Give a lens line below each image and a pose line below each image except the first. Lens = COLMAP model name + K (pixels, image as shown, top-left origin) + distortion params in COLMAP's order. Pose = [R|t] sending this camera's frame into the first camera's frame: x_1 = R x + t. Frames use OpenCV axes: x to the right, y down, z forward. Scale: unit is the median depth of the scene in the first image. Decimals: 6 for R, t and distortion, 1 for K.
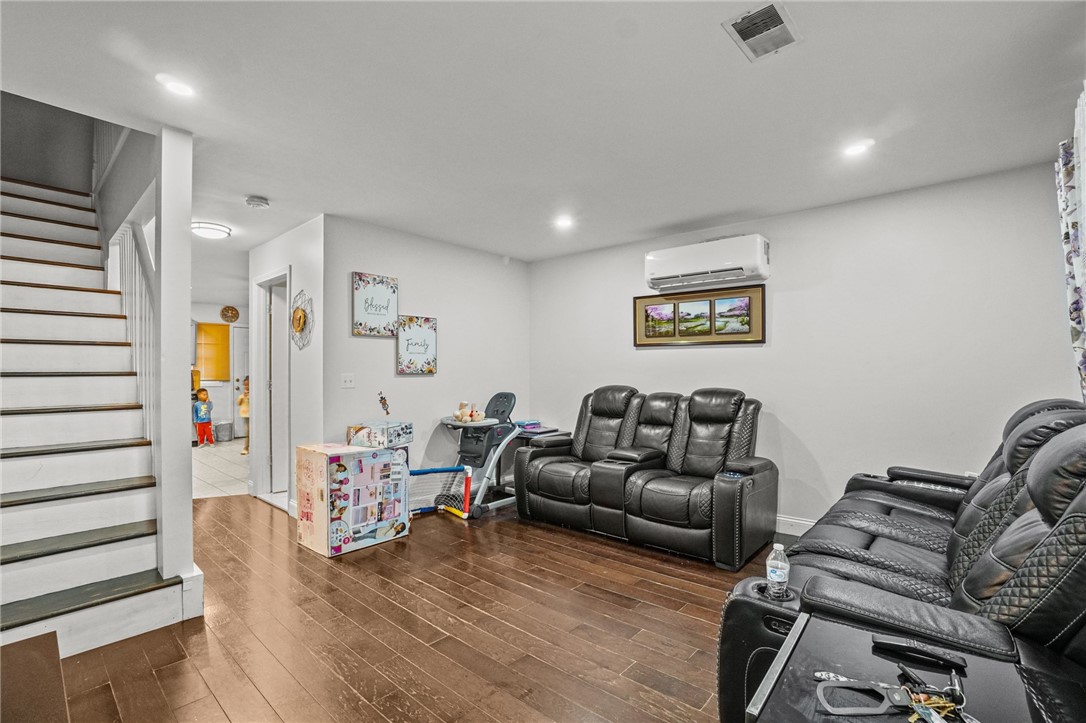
lens RADIAL K [[475.3, 0, 541.4], [0, 475.3, 366.9], [0, 0, 1]] dist [-0.037045, -0.000190]
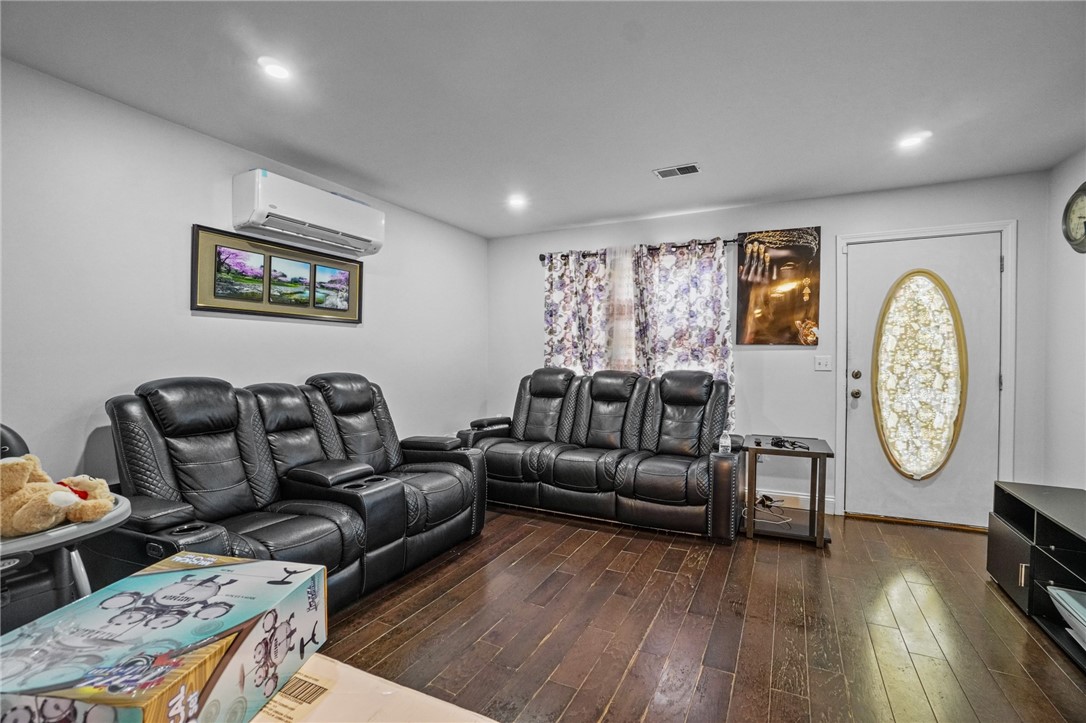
lens RADIAL K [[475.3, 0, 546.9], [0, 475.3, 359.3], [0, 0, 1]] dist [-0.037045, -0.000190]
pose [[-0.232182, -0.006567, 0.972650, -0.521217], [-0.005102, 0.999972, 0.005534, 0.013741], [-0.972659, -0.003678, -0.232209, 0.817679]]
